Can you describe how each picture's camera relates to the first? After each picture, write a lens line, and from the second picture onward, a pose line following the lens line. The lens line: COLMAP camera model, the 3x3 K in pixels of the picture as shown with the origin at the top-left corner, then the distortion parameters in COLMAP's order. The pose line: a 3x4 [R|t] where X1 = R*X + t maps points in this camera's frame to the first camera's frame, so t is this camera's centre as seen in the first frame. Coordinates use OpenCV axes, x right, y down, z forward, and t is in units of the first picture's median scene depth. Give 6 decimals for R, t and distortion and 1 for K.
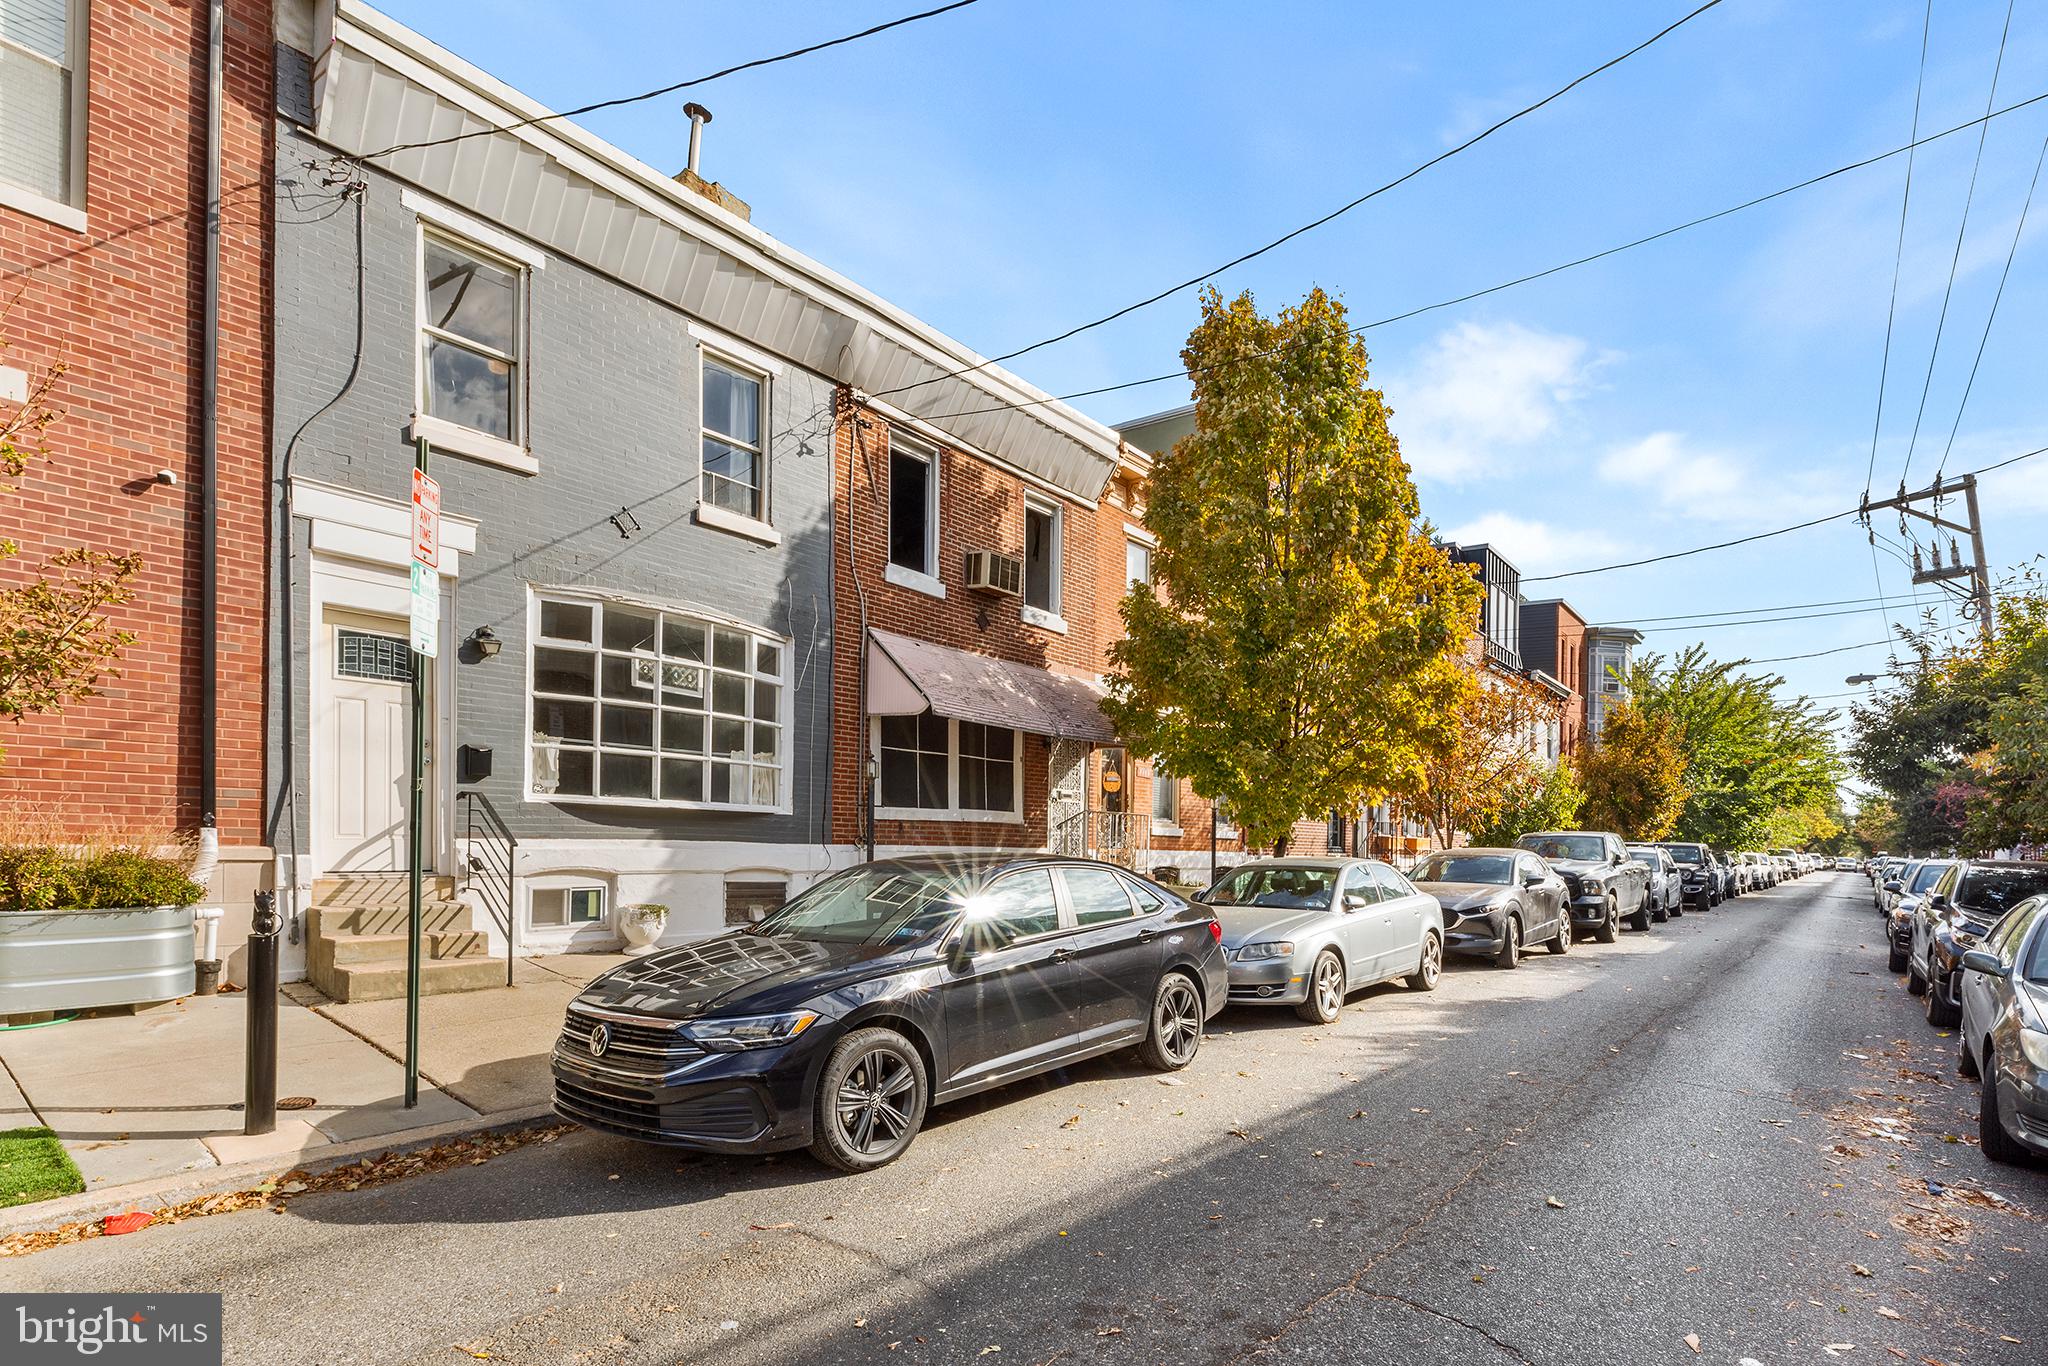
lens RADIAL K [[938.5, 0, 1020.0], [0, 938.5, 659.0], [0, 0, 1]] dist [0.005779, -0.000359]
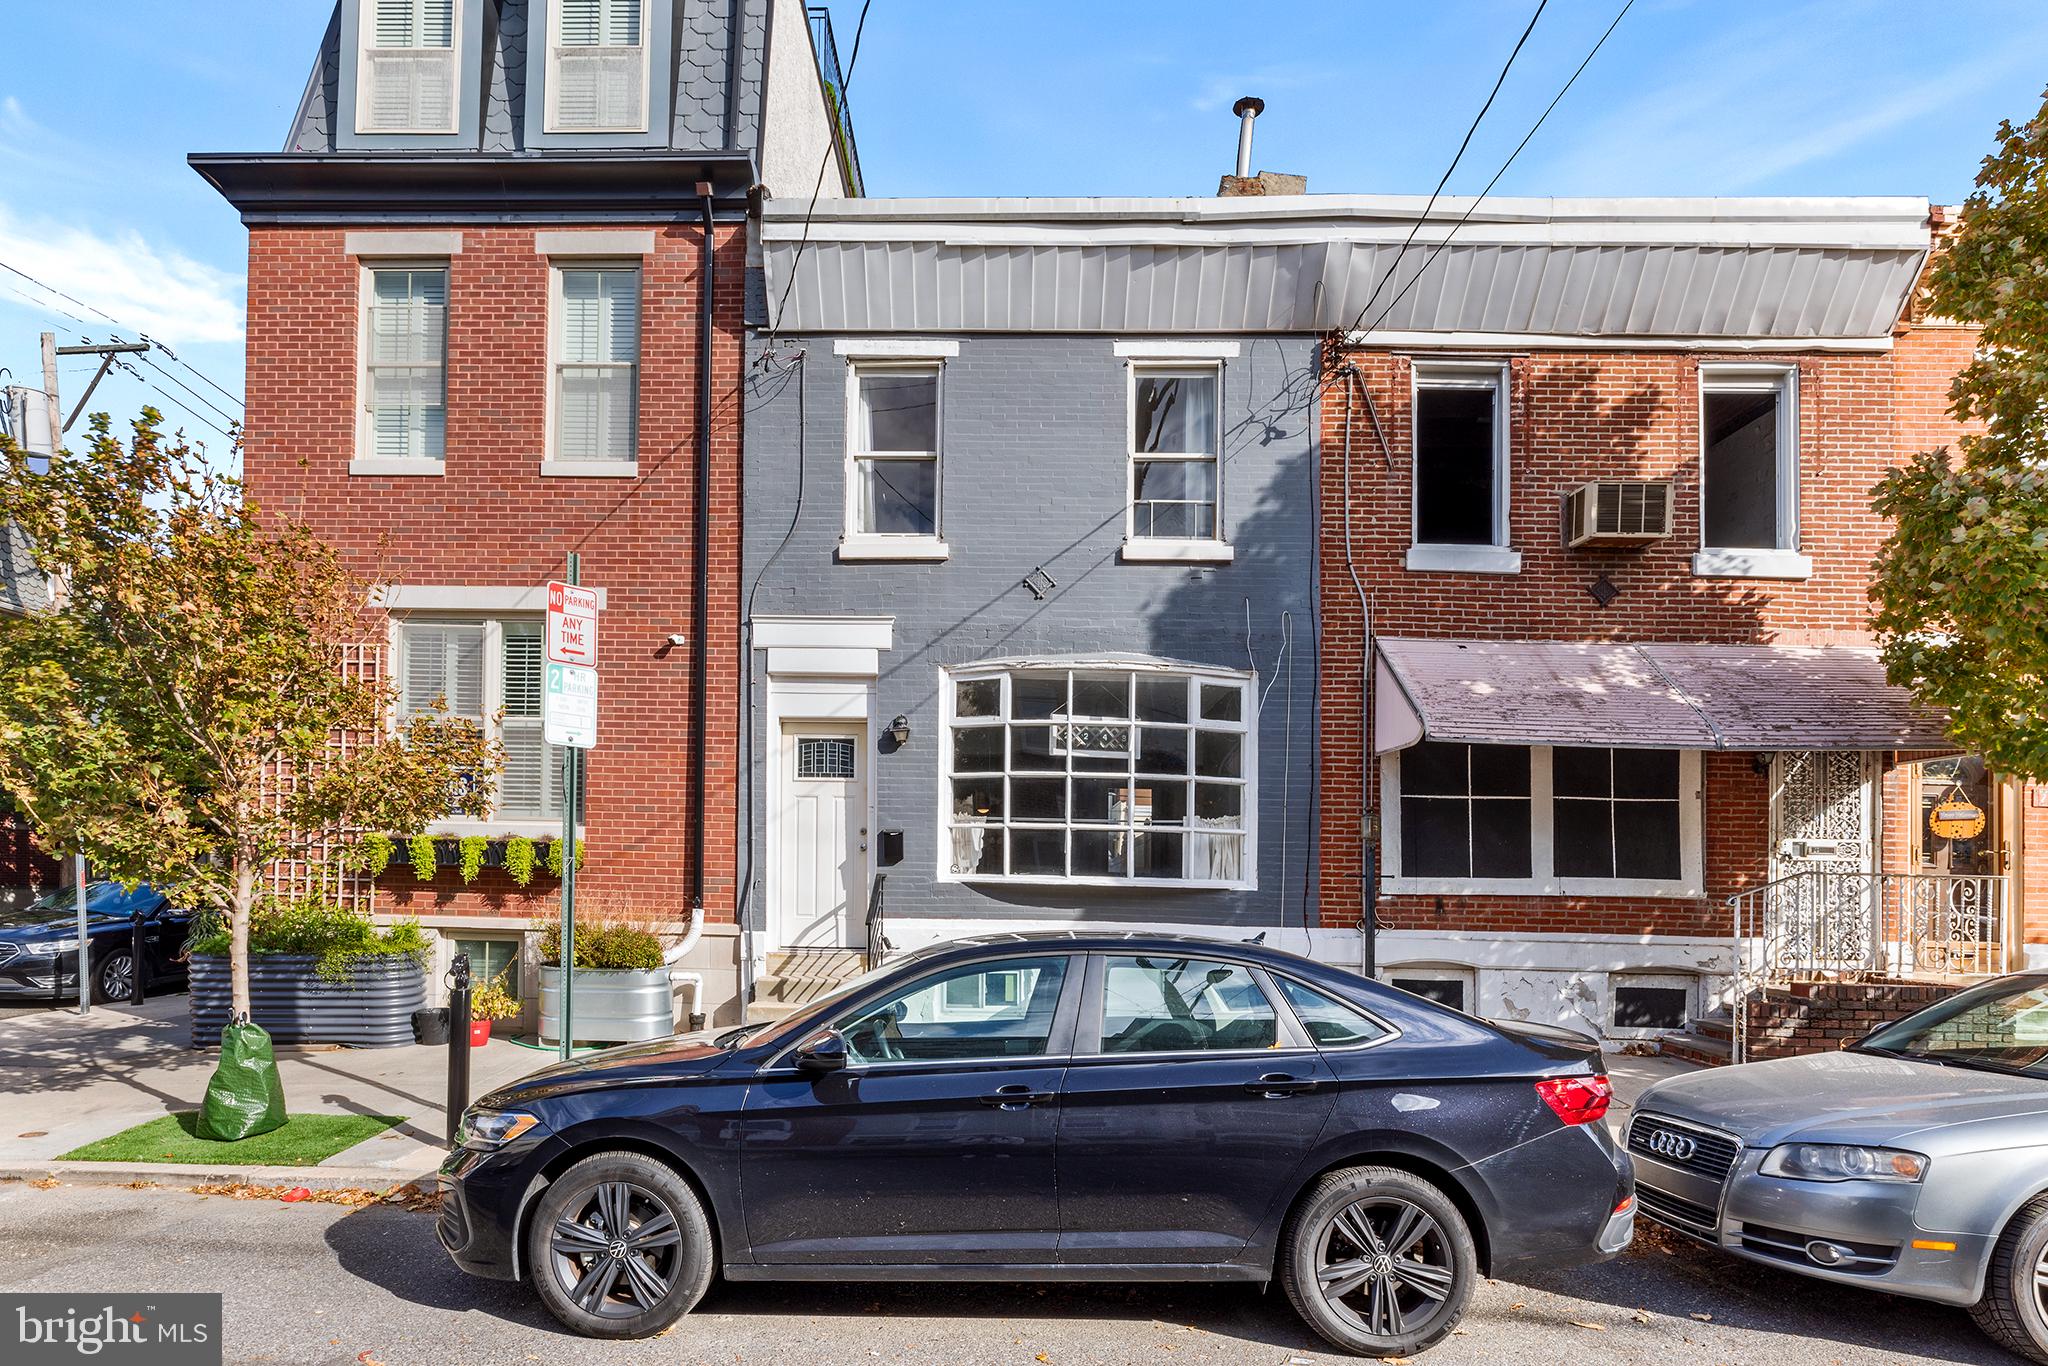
lens RADIAL K [[1005.0, 0, 1024.0], [0, 1005.0, 773.6], [0, 0, 1]] dist [-0.006034, -0.000590]
pose [[0.638178, -0.114585, -0.761315, 0.319688], [0.140144, 0.989631, -0.031472, 0.073951], [0.757027, -0.086609, 0.647619, 0.340707]]
